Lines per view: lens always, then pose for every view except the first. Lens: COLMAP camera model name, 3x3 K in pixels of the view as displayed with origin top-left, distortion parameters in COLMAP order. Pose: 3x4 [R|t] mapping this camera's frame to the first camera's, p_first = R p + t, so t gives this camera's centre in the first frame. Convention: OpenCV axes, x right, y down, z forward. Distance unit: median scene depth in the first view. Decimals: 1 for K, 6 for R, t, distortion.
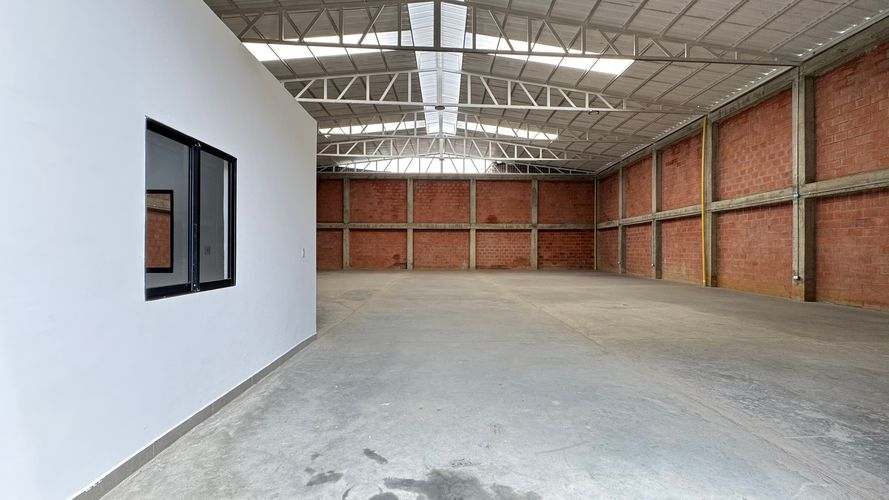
lens RADIAL K [[352.9, 0, 444.2], [0, 352.9, 251.0], [0, 0, 1]] dist [-0.006214, 0.000797]
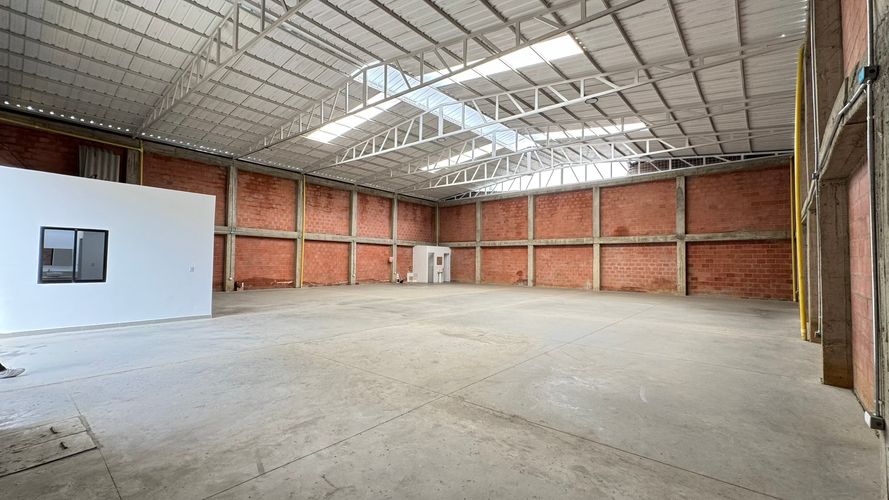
lens RADIAL K [[352.9, 0, 444.1], [0, 352.9, 250.0], [0, 0, 1]] dist [-0.006214, 0.000797]
pose [[0.742966, -0.016296, -0.669130, 0.729522], [-0.012876, 0.999171, -0.038631, -0.015886], [0.669205, 0.037318, 0.742140, 0.196495]]
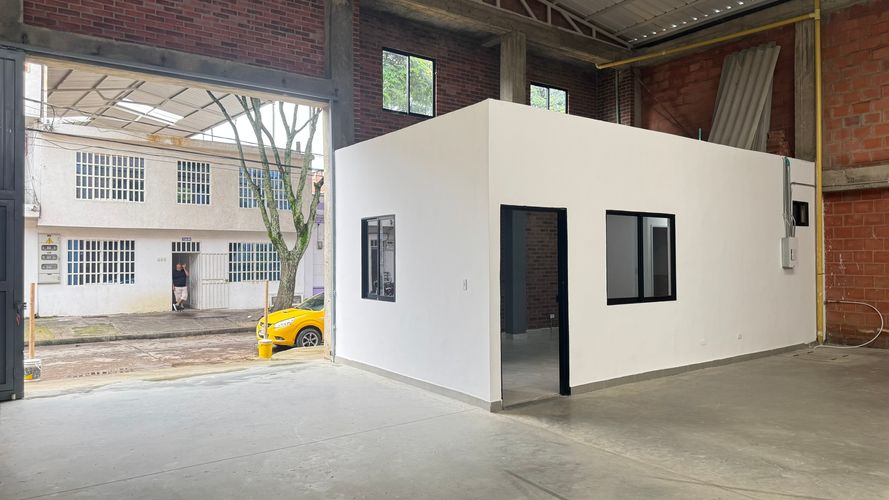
lens RADIAL K [[633.8, 0, 445.2], [0, 633.8, 250.6], [0, 0, 1]] dist [0.008756, -0.004013]
pose [[-0.837527, -0.007898, -0.546338, 0.169631], [-0.000124, 0.999898, -0.014265, -0.019362], [0.546395, -0.011879, -0.837443, 0.857327]]
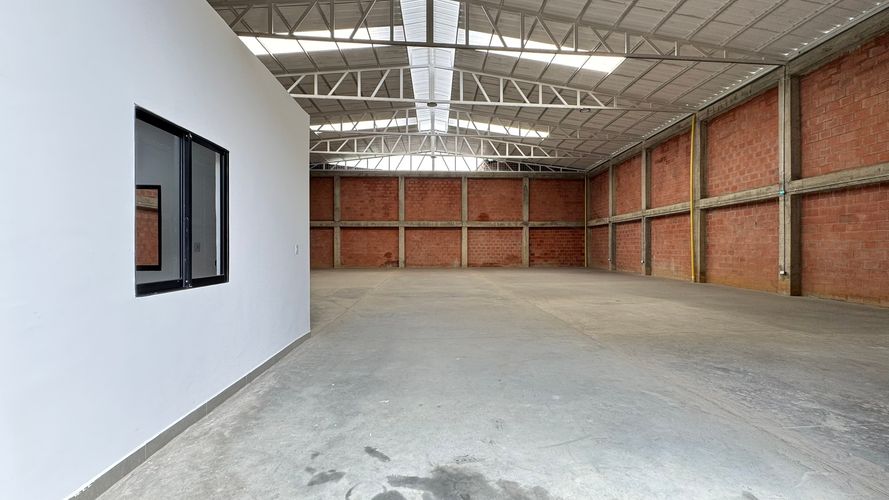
lens RADIAL K [[352.9, 0, 444.2], [0, 352.9, 250.7], [0, 0, 1]] dist [-0.006214, 0.000797]
pose [[0.999644, -0.004555, 0.026286, -0.006125], [0.004466, 0.999984, 0.003435, 0.002938], [-0.026302, -0.003317, 0.999649, 0.003683]]
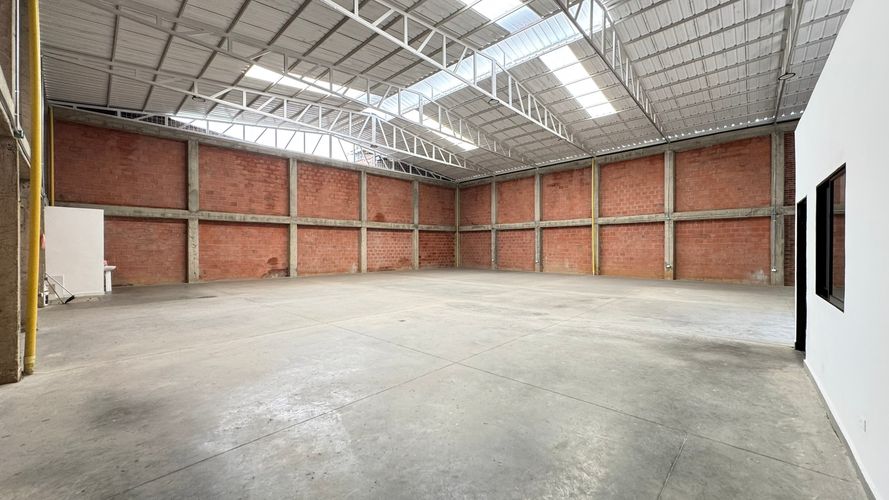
lens RADIAL K [[352.9, 0, 443.6], [0, 352.9, 251.1], [0, 0, 1]] dist [-0.006214, 0.000797]
pose [[0.709745, -0.011416, 0.704367, -0.768407], [0.006444, 0.999932, 0.009713, -0.017934], [-0.704430, -0.002355, 0.709770, 0.426448]]
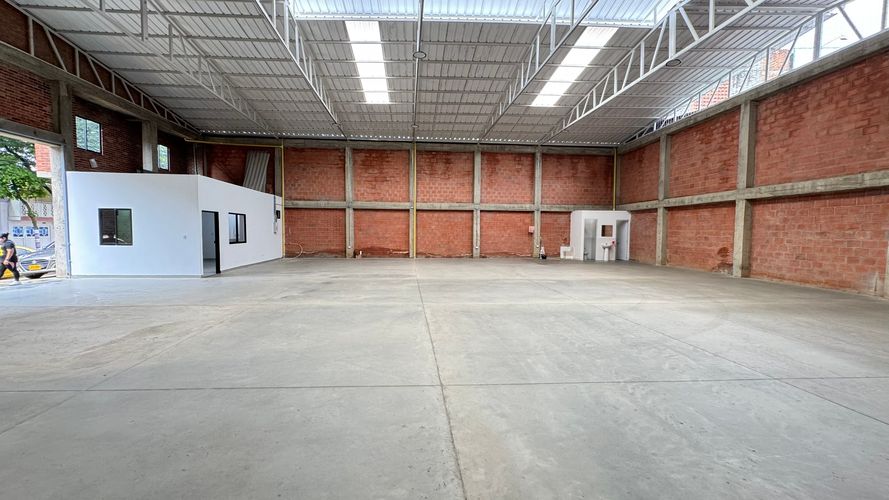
lens RADIAL K [[352.9, 0, 443.3], [0, 352.9, 250.7], [0, 0, 1]] dist [-0.006214, 0.000797]
pose [[0.036738, 0.052984, -0.997919, 0.778508], [-0.012254, 0.998542, 0.052566, -0.018491], [0.999250, 0.010297, 0.037333, 1.022791]]
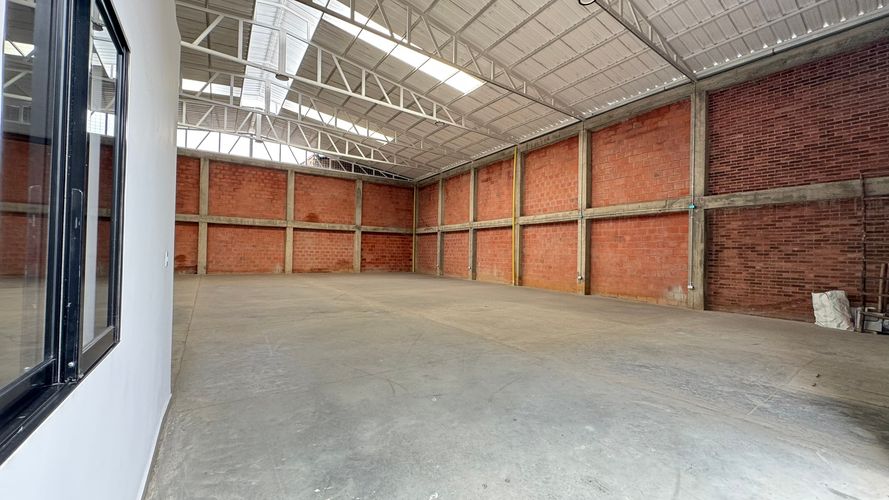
lens RADIAL K [[352.9, 0, 444.2], [0, 352.9, 251.3], [0, 0, 1]] dist [-0.006214, 0.000797]
pose [[0.841030, 0.018478, 0.540673, -0.129160], [-0.016884, 0.999826, -0.007906, -0.004102], [-0.540726, -0.002480, 0.841195, 0.111376]]
